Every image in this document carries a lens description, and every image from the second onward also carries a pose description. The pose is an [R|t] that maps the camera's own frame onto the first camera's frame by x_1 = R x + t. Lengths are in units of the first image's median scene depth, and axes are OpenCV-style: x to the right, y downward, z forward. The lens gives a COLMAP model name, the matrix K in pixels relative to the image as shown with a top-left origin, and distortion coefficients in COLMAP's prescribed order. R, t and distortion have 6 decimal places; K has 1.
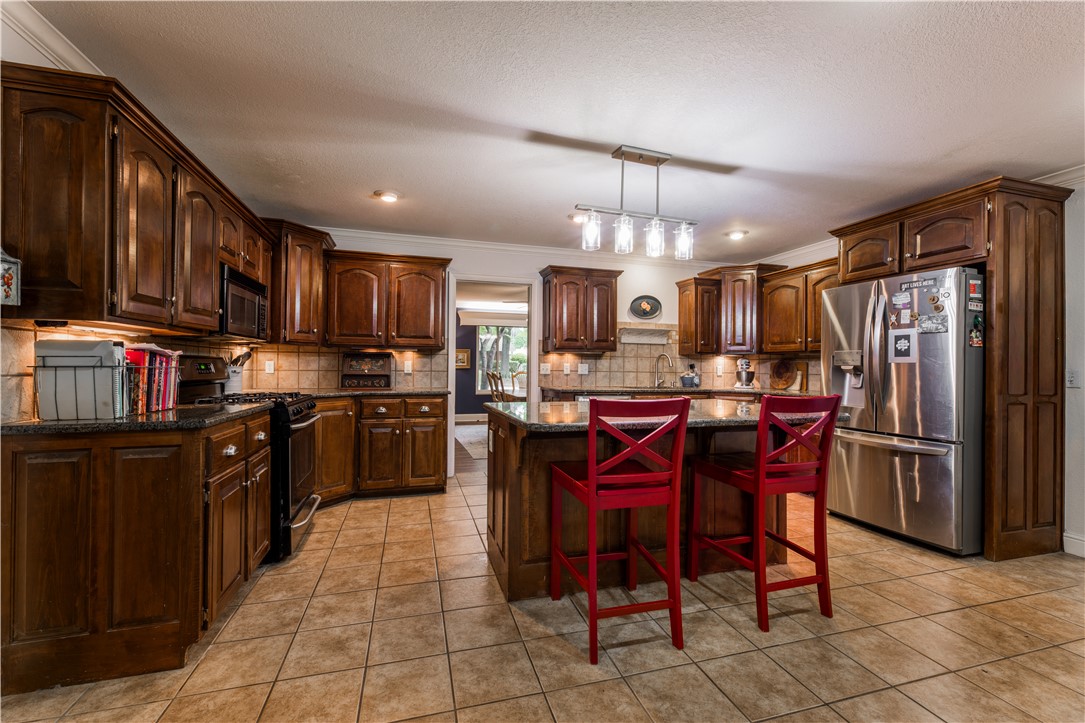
lens RADIAL K [[442.3, 0, 540.8], [0, 442.3, 364.3], [0, 0, 1]] dist [-0.000270, -0.001059]
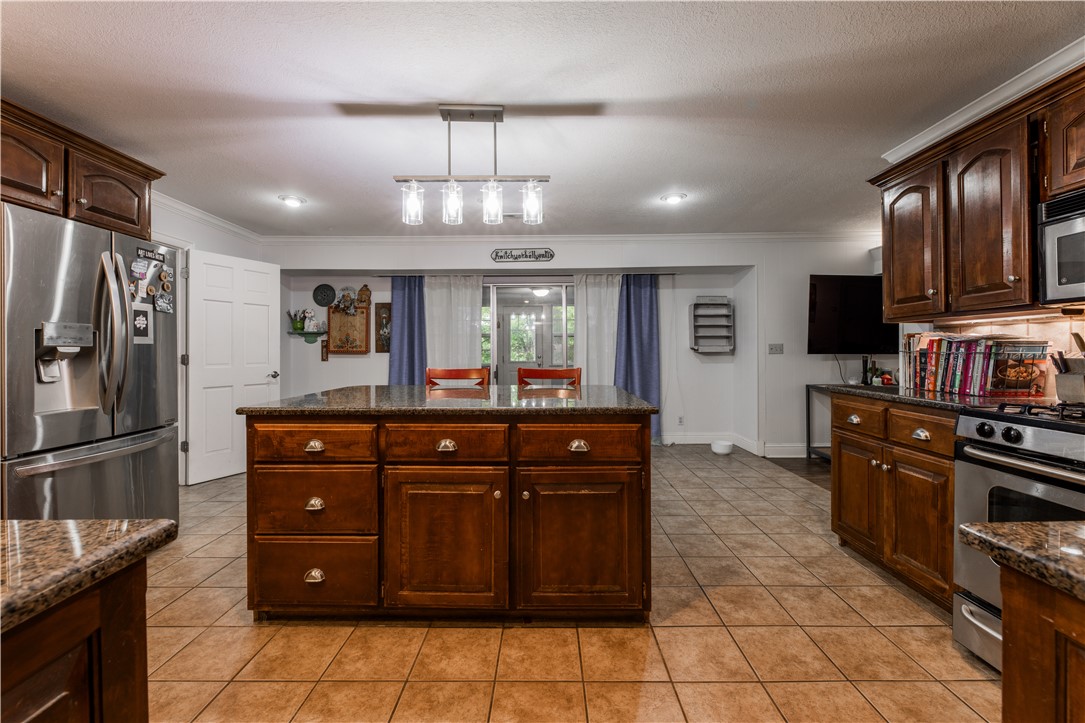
lens RADIAL K [[442.3, 0, 546.7], [0, 442.3, 352.7], [0, 0, 1]] dist [-0.000270, -0.001059]
pose [[-0.957994, -0.005106, 0.286744, -0.173913], [-0.005485, 0.999985, -0.000518, 0.010372], [-0.286737, -0.002069, -0.958007, 1.831509]]
